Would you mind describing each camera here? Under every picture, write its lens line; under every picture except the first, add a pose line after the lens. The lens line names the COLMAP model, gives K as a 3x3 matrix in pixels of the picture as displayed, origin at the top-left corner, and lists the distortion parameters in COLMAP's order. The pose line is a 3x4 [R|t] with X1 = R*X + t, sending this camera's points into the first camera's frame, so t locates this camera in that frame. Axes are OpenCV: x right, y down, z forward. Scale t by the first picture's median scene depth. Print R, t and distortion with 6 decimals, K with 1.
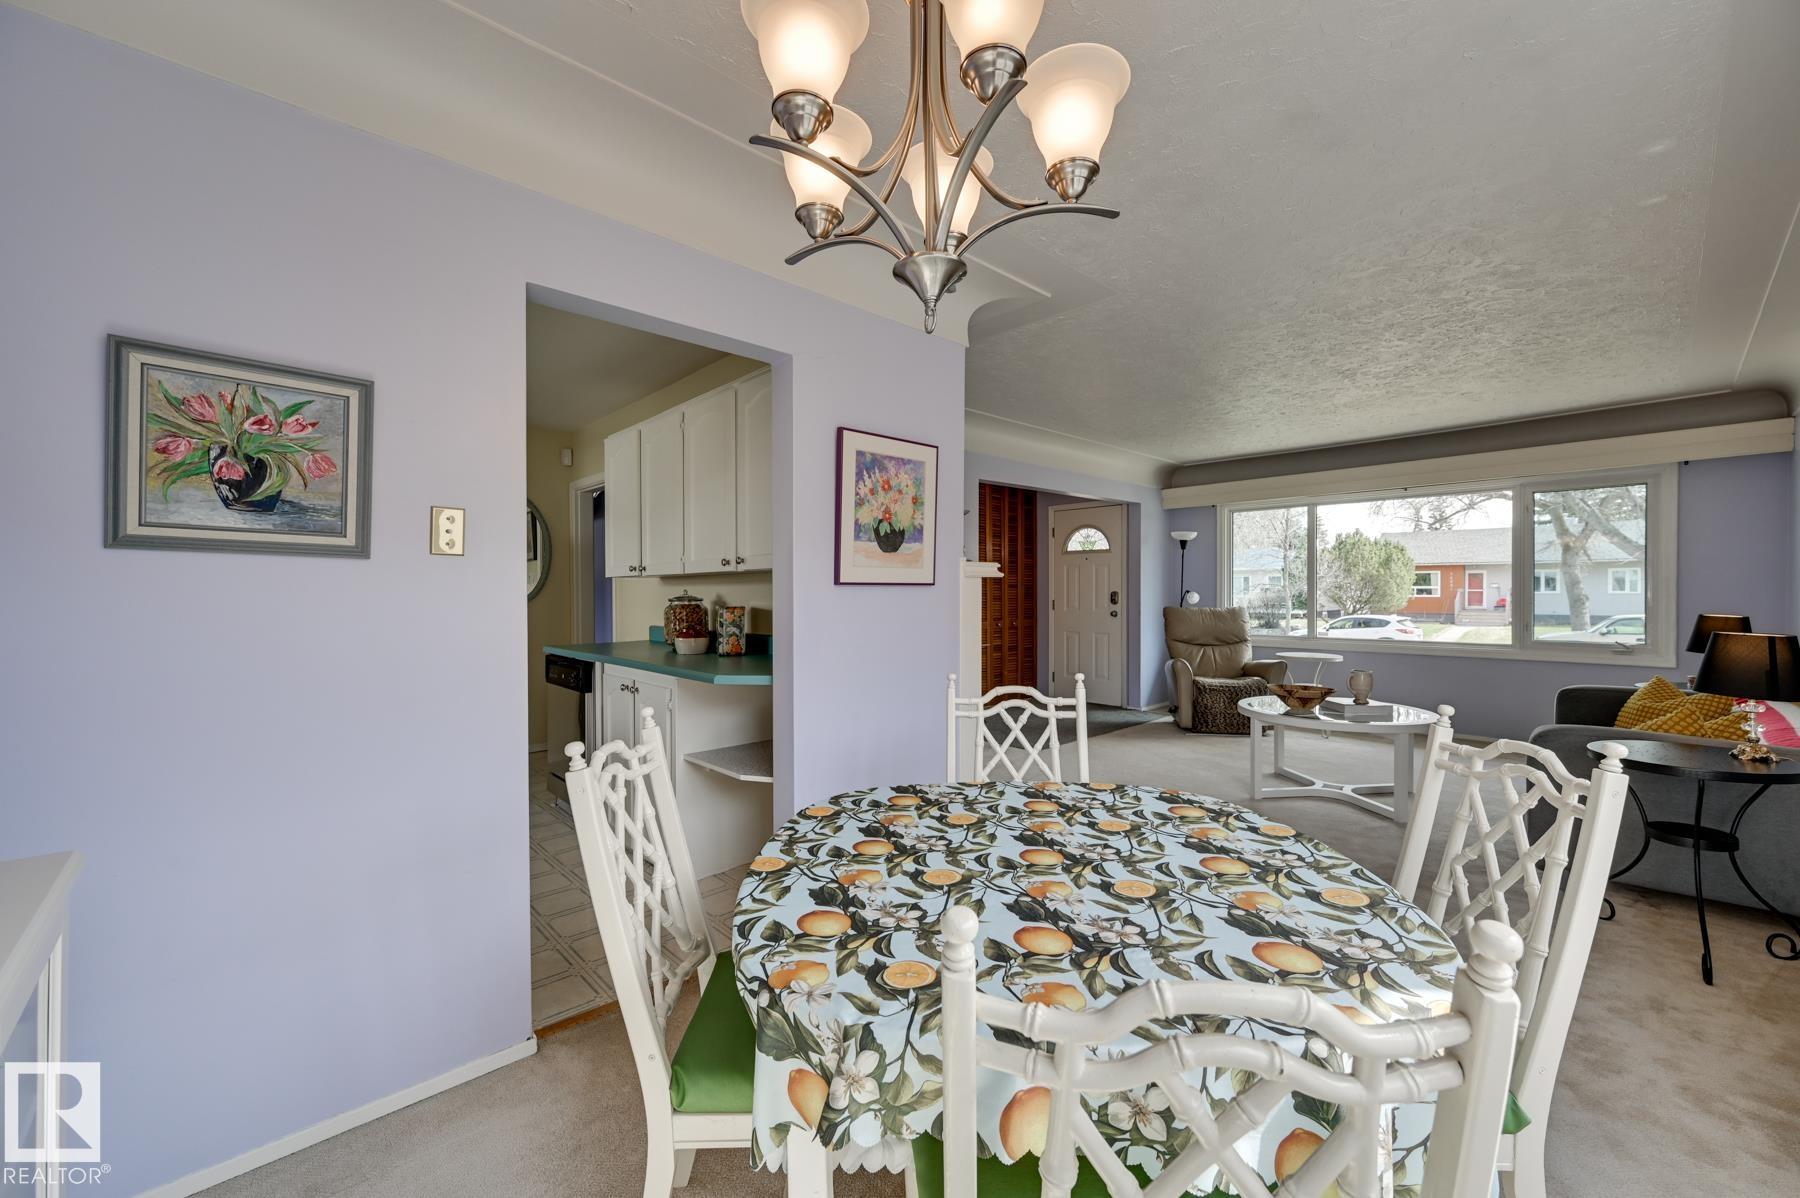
lens RADIAL K [[701.6, 0, 887.5], [0, 701.6, 588.4], [0, 0, 1]] dist [-0.000852, -0.000958]
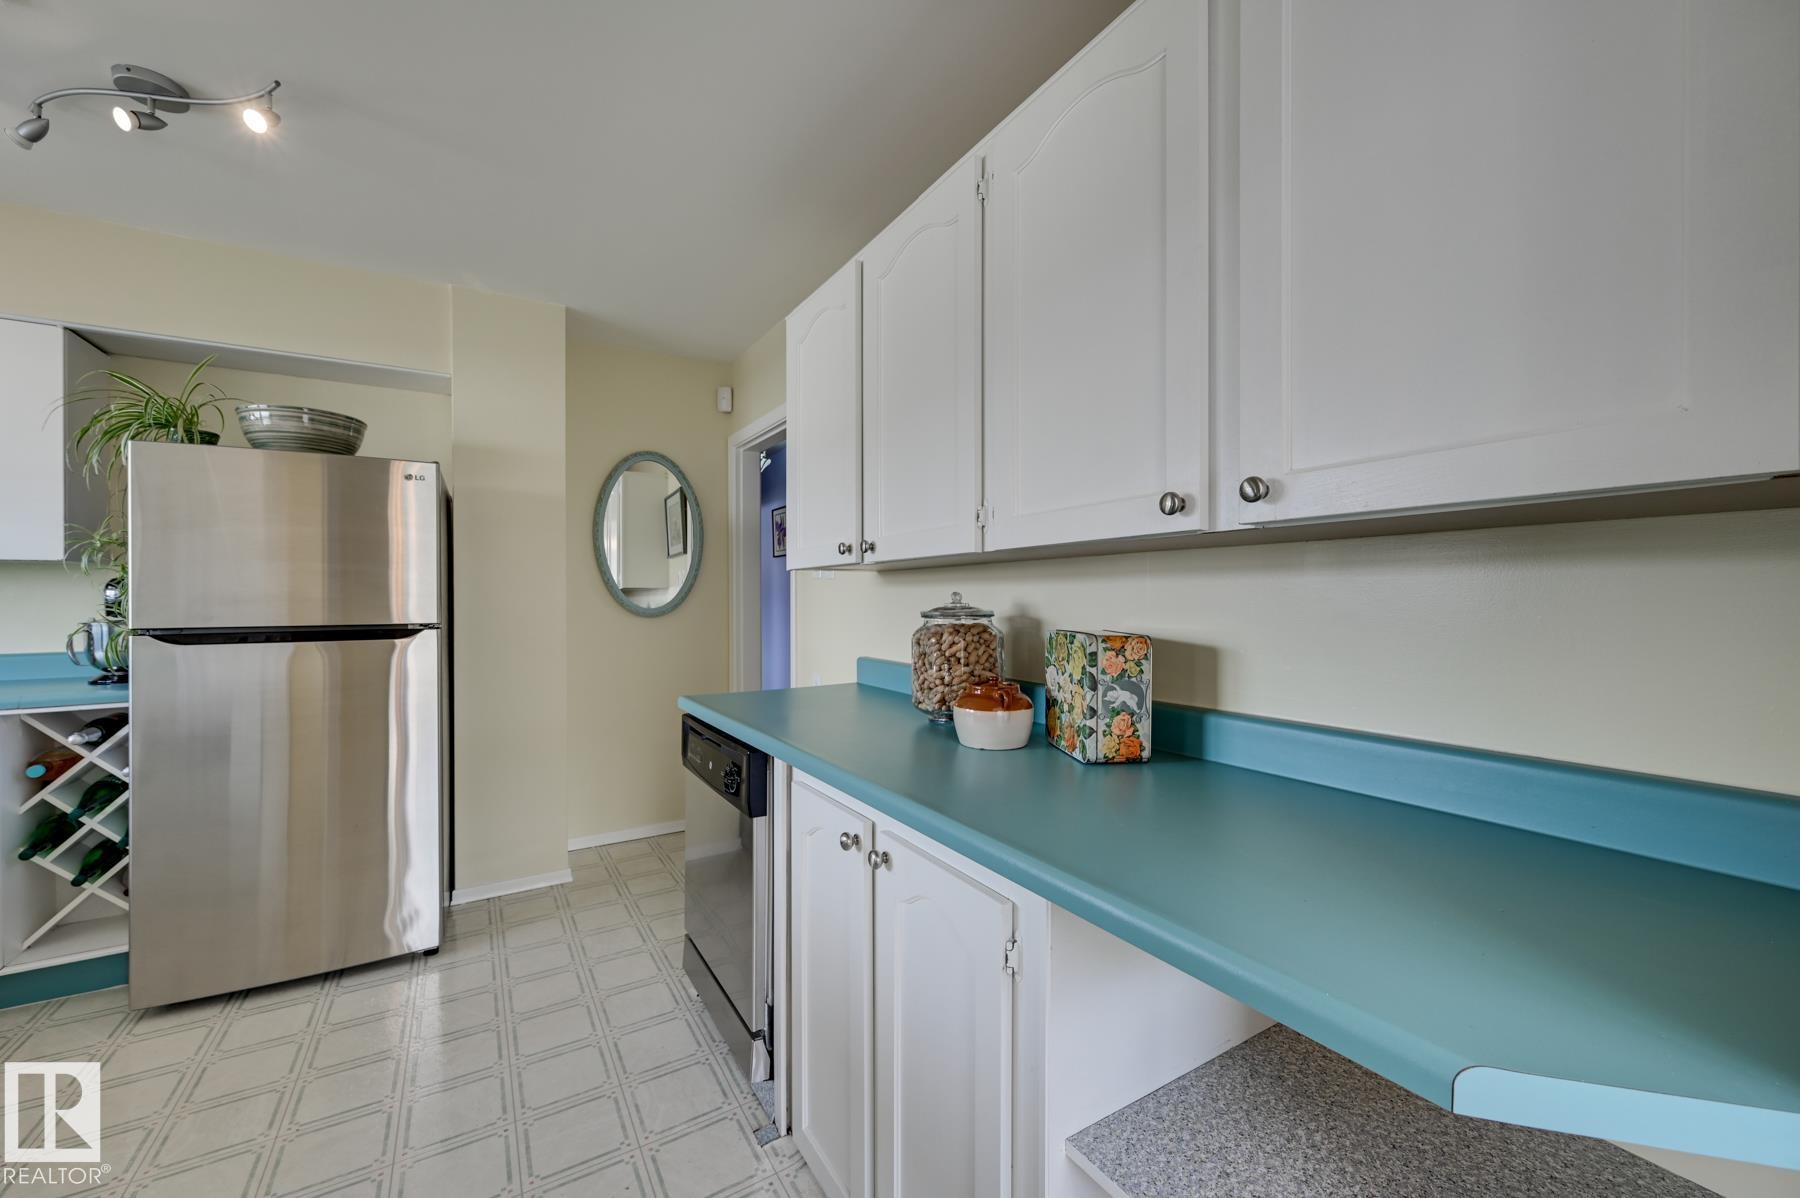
lens RADIAL K [[701.6, 0, 900.0], [0, 701.6, 597.2], [0, 0, 1]] dist [-0.000852, -0.000958]
pose [[0.981610, 0.003271, -0.190870, -0.239079], [-0.003026, 0.999994, 0.001577, 0.004391], [0.190874, -0.000970, 0.981614, 0.545098]]
